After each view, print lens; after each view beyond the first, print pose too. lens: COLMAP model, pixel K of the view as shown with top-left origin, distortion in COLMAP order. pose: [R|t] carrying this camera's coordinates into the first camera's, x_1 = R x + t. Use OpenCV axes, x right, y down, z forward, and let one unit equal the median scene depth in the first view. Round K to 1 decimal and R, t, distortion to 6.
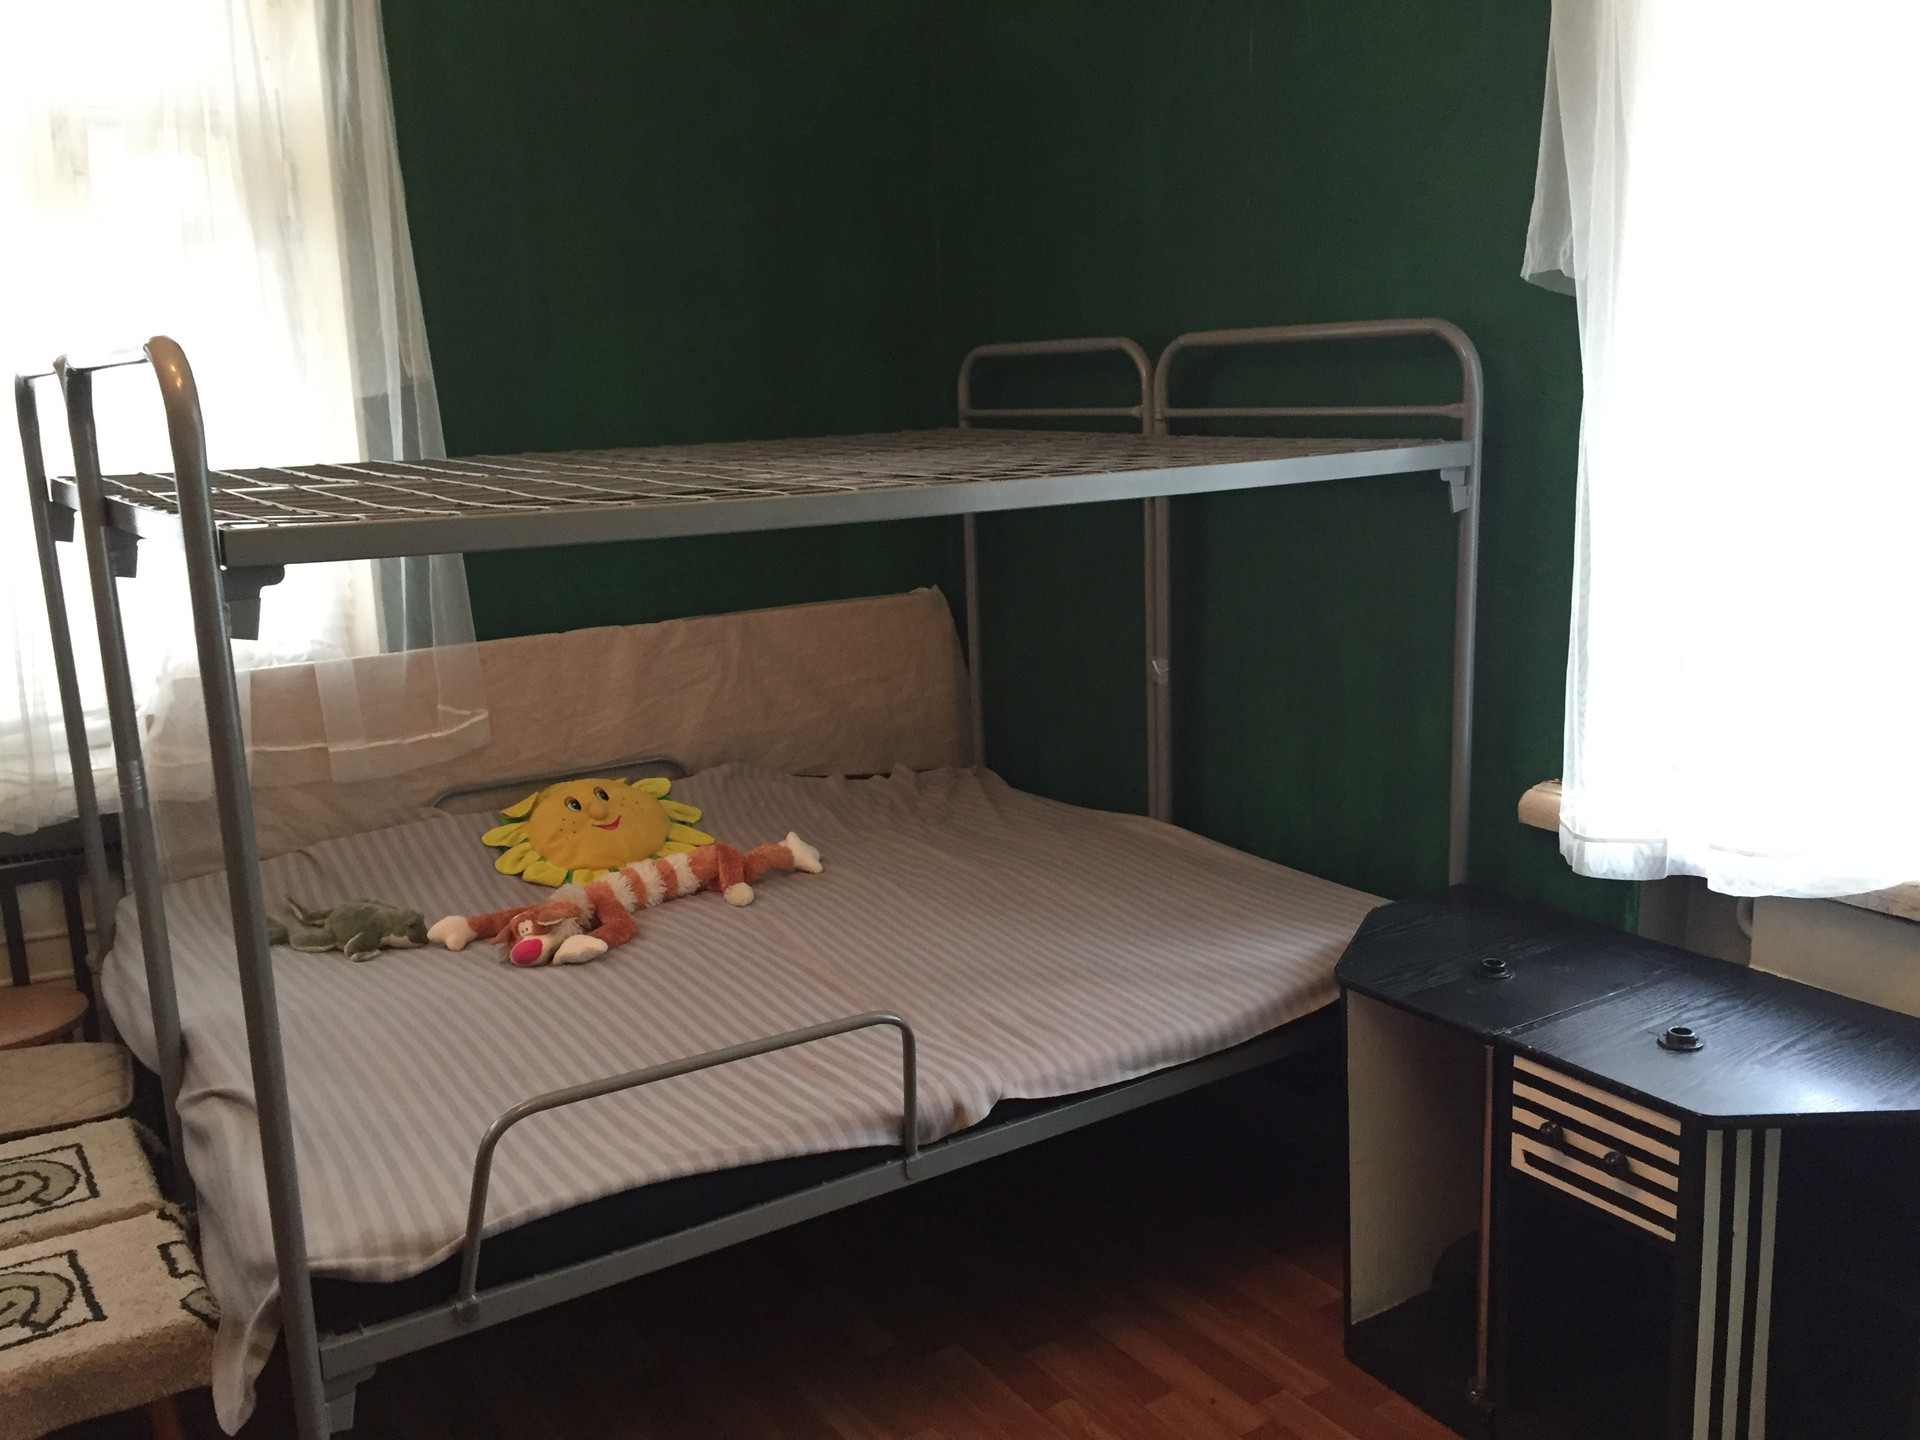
lens RADIAL K [[1630.4, 0, 958.5], [0, 1630.4, 717.5], [0, 0, 1]] dist [0.002827, 0.000775]
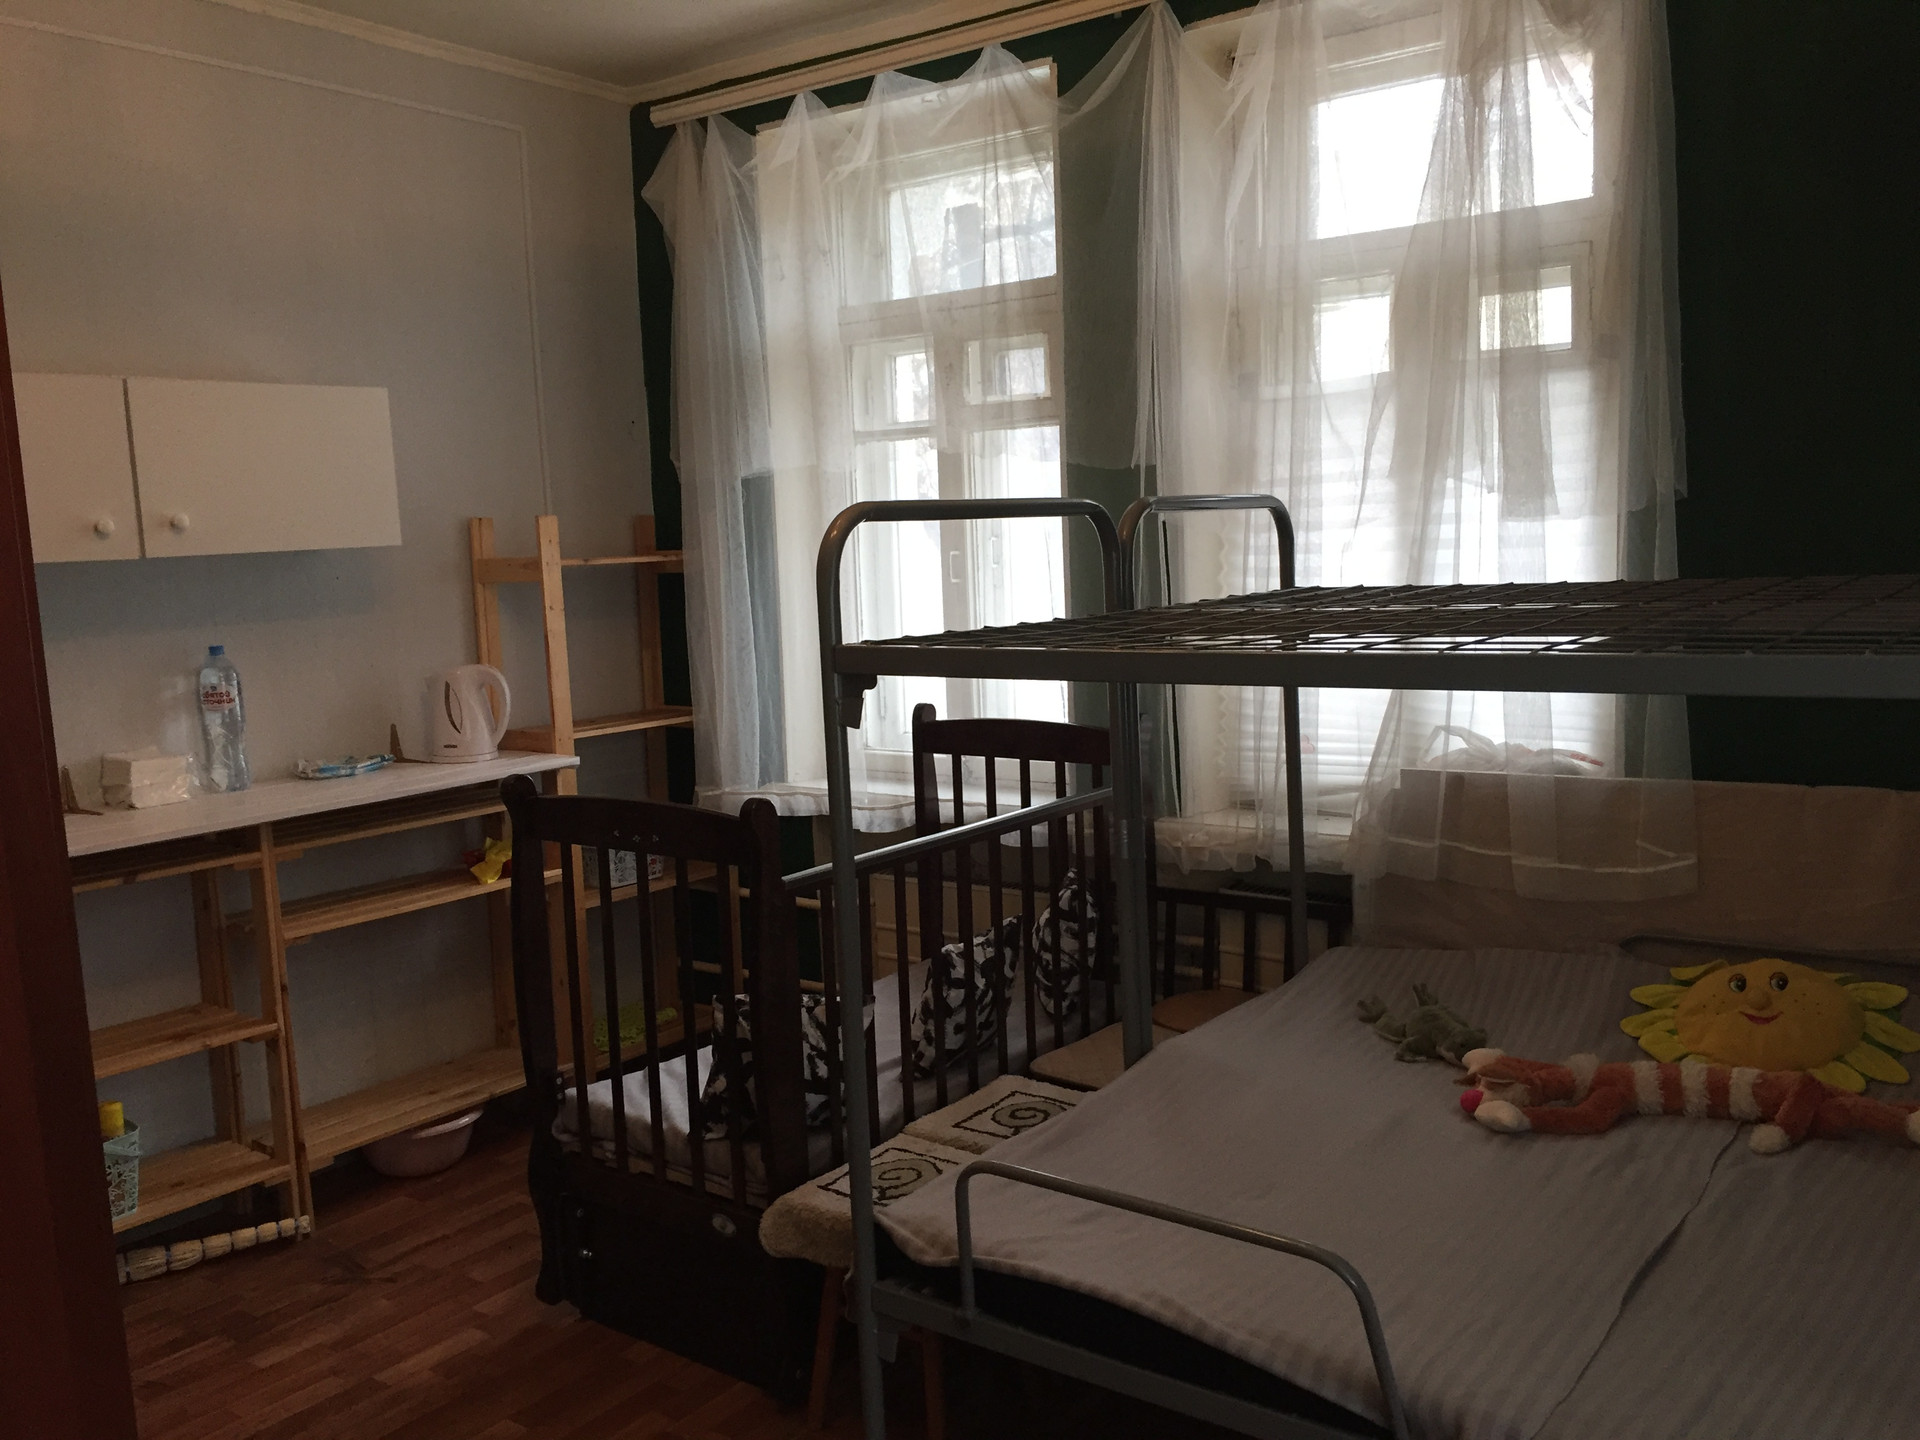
lens RADIAL K [[1630.4, 0, 957.5], [0, 1630.4, 721.8], [0, 0, 1]] dist [0.002827, 0.000775]
pose [[0.352078, 0.124872, -0.927603, 0.437872], [-0.161313, 0.984326, 0.071281, -0.085025], [0.921965, 0.124538, 0.366703, 0.307645]]
